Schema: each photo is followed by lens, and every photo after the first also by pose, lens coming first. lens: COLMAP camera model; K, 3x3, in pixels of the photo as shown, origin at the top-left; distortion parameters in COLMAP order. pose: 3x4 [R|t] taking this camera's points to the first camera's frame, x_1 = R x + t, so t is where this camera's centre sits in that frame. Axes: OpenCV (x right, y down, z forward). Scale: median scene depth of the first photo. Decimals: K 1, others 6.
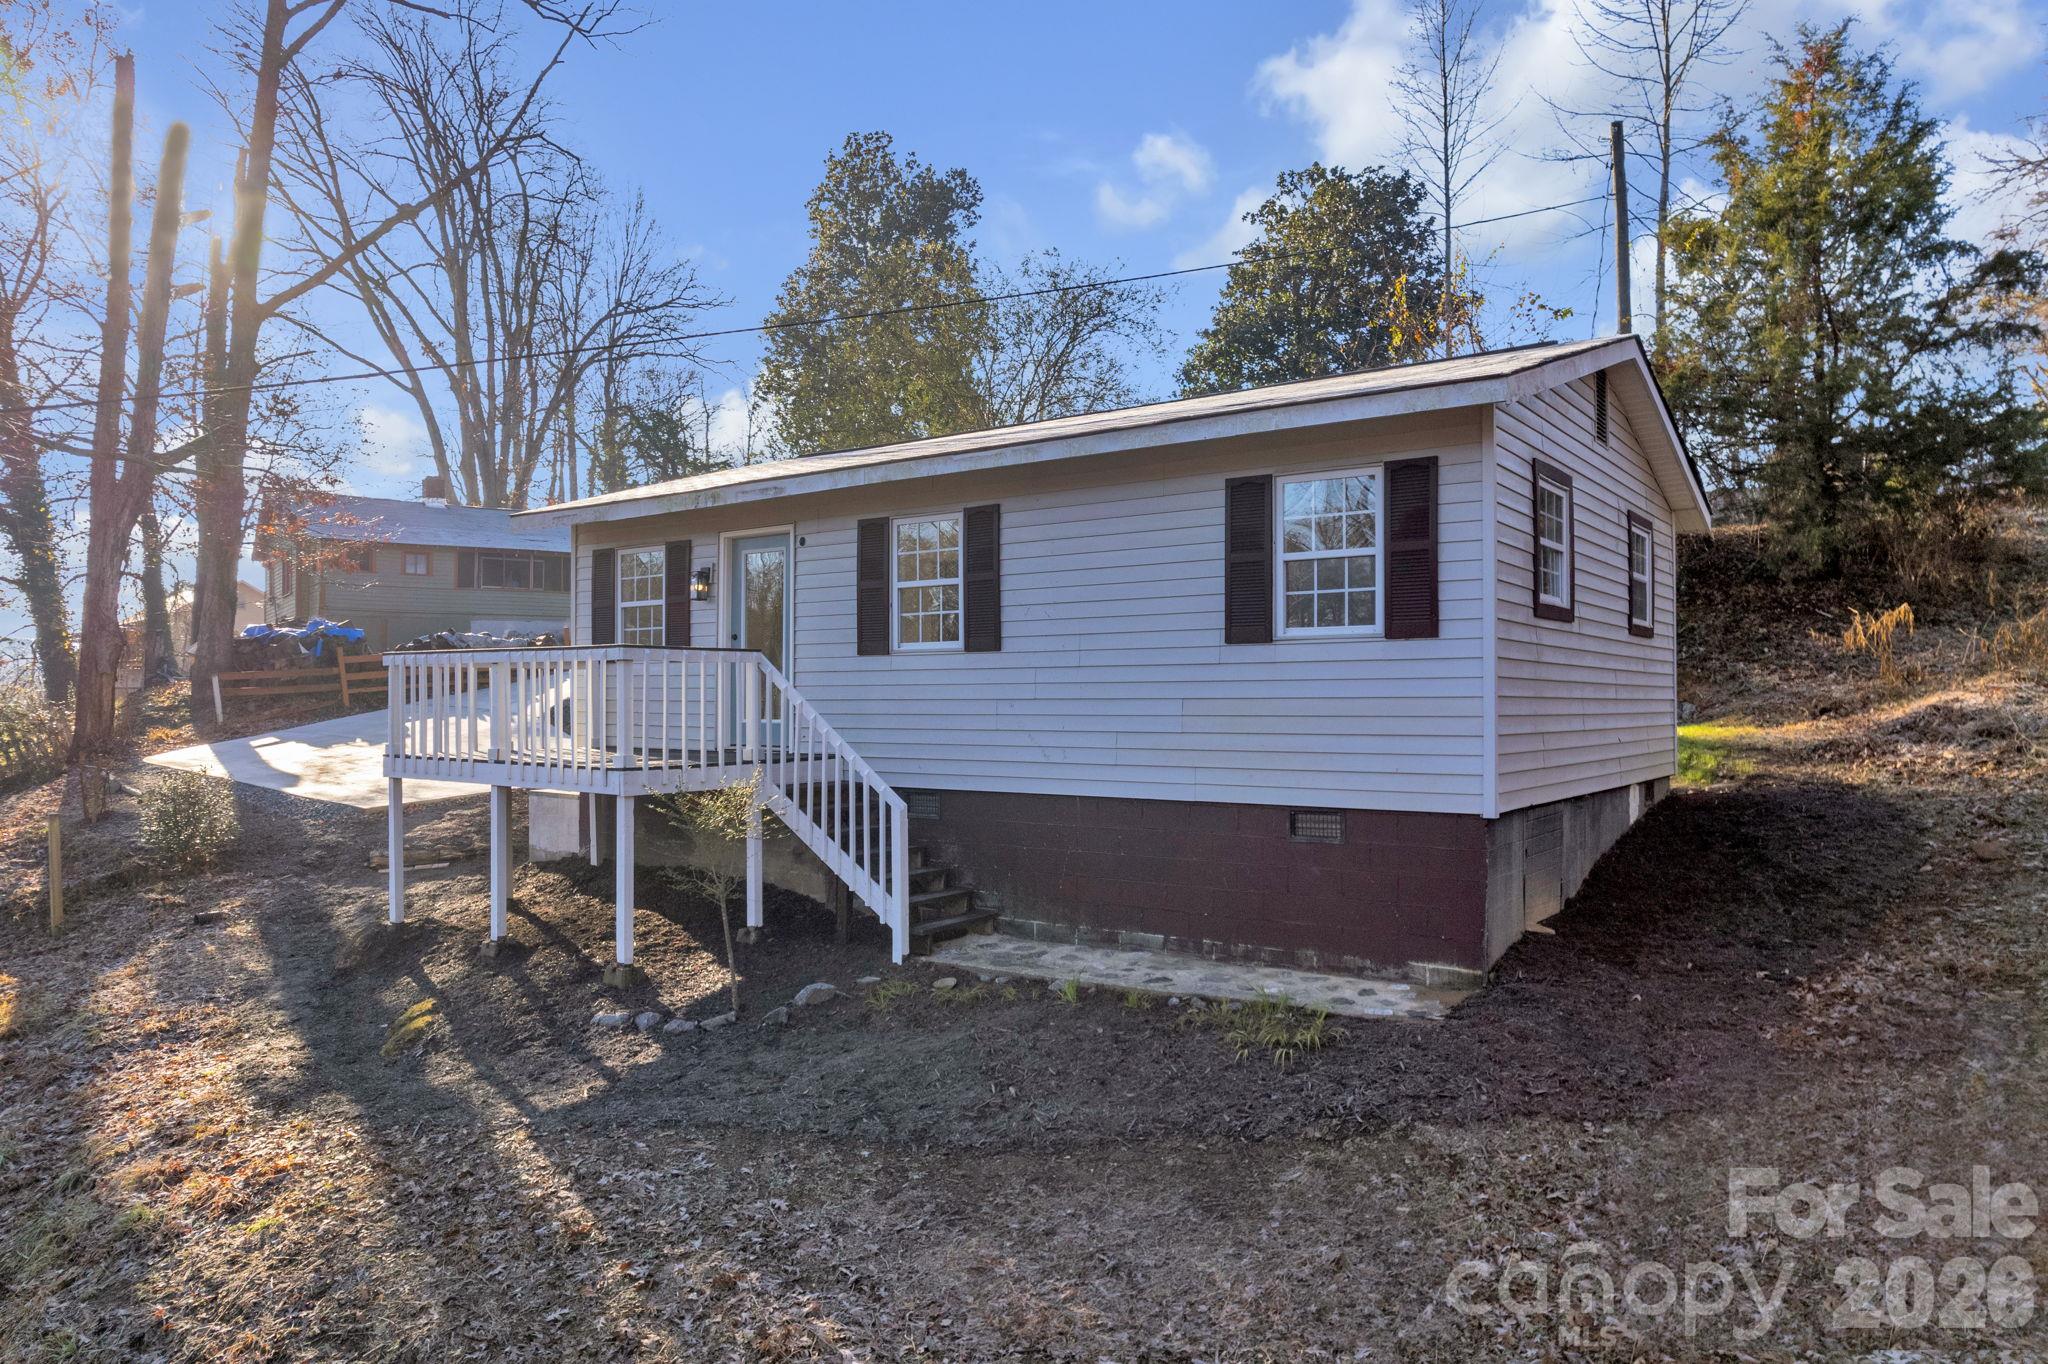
lens RADIAL K [[1333.7, 0, 1024.0], [0, 1333.7, 682.0], [0, 0, 1]] dist [-0.001743, -0.000727]
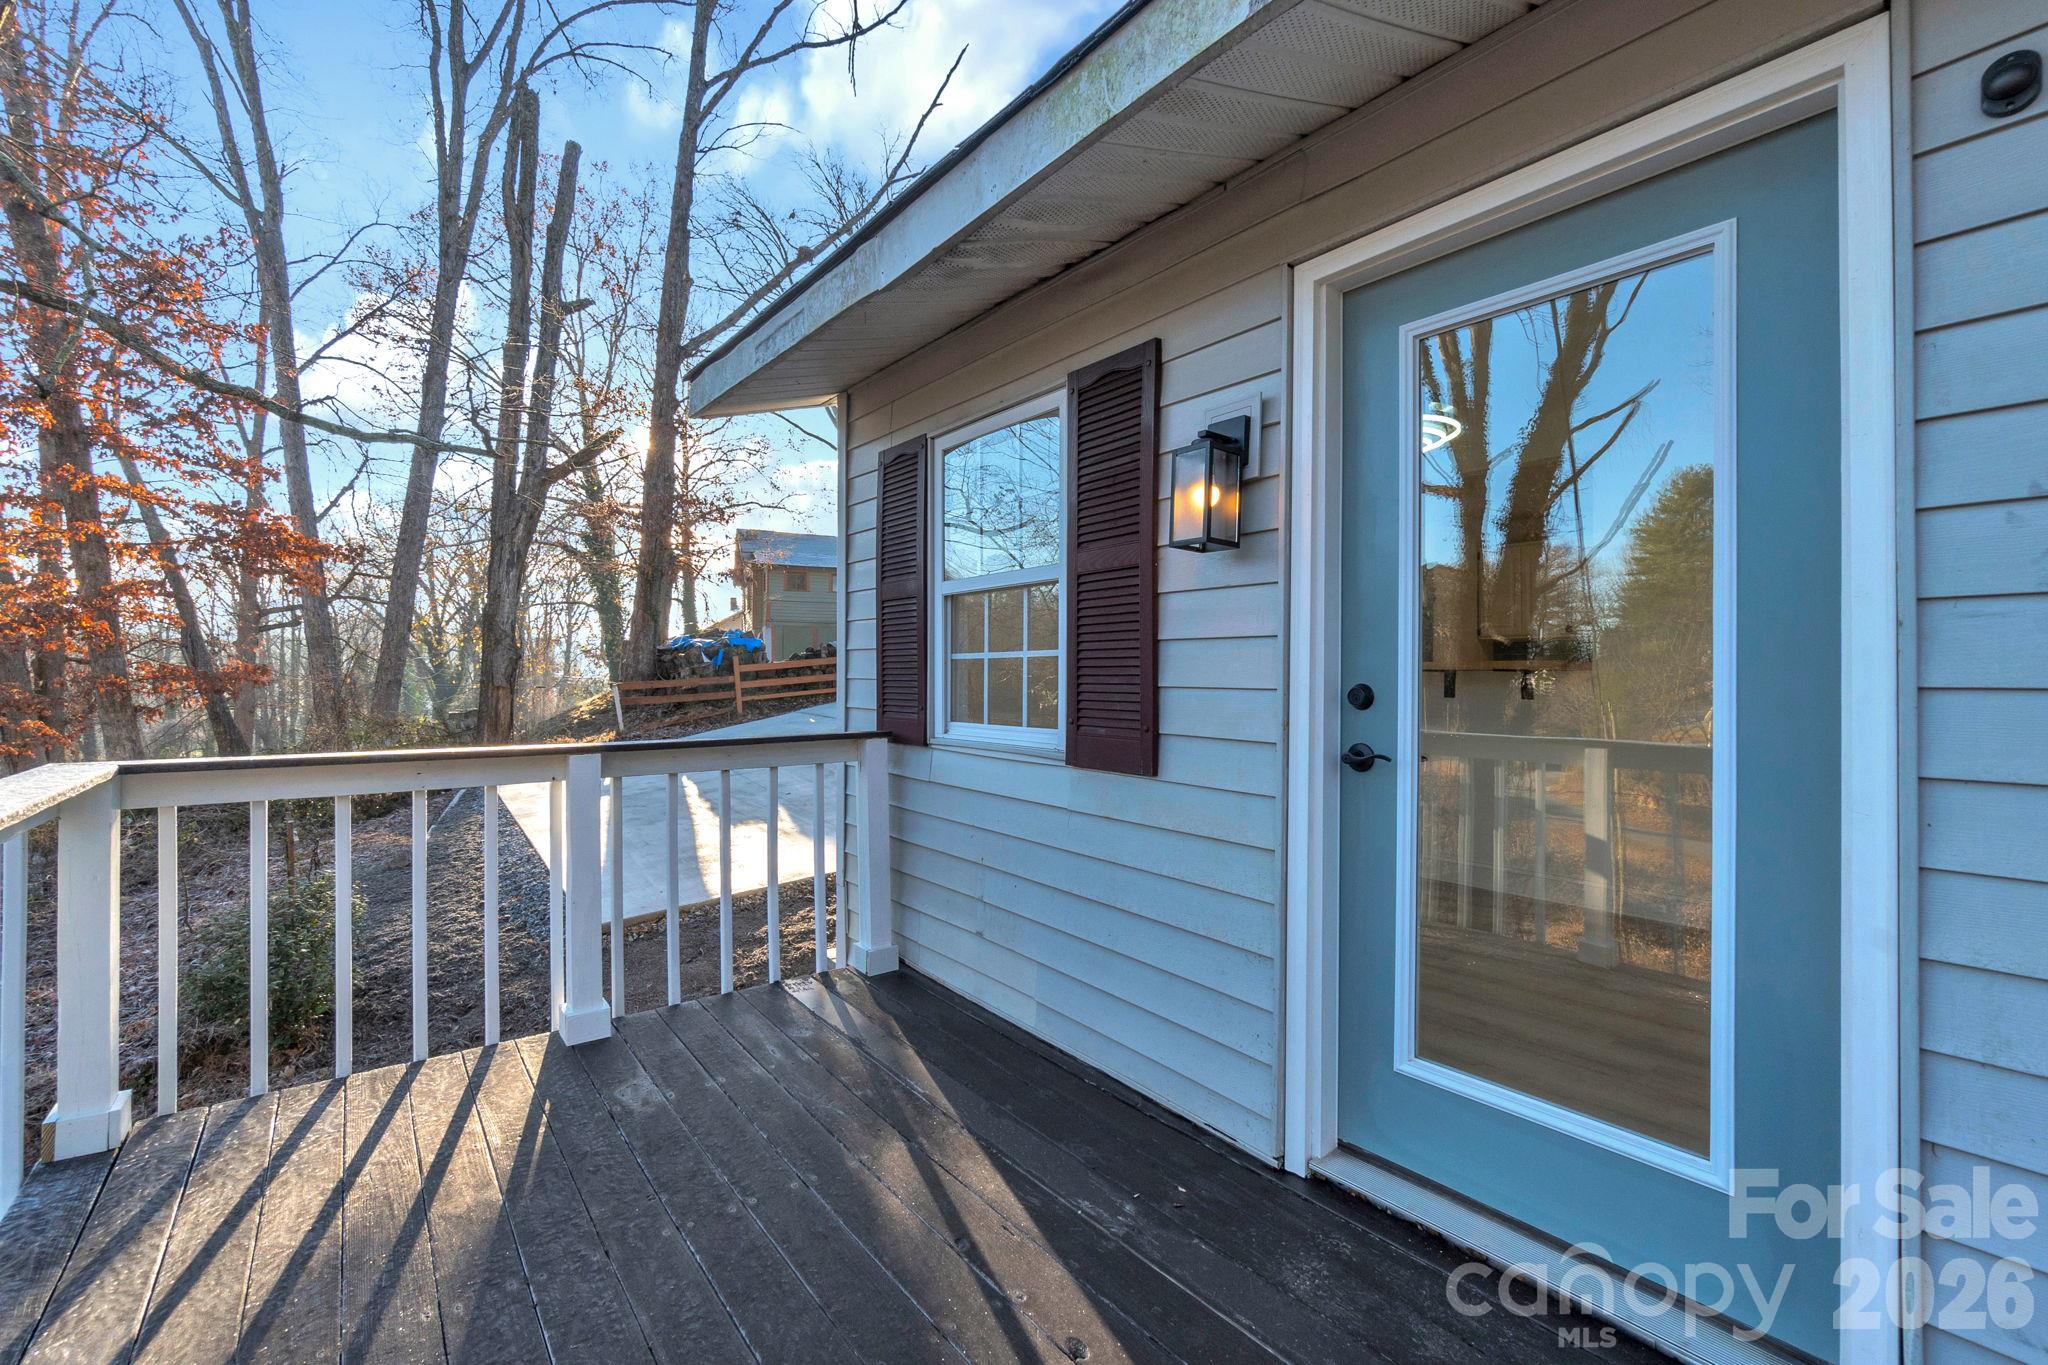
lens RADIAL K [[859.4, 0, 1024.0], [0, 859.4, 682.5], [0, 0, 1]] dist [-0.001089, -0.000190]
pose [[0.963168, 0.001321, -0.268898, -0.280390], [0.005028, 0.999725, 0.022921, -0.048269], [0.268854, -0.023429, 0.962896, 1.002398]]
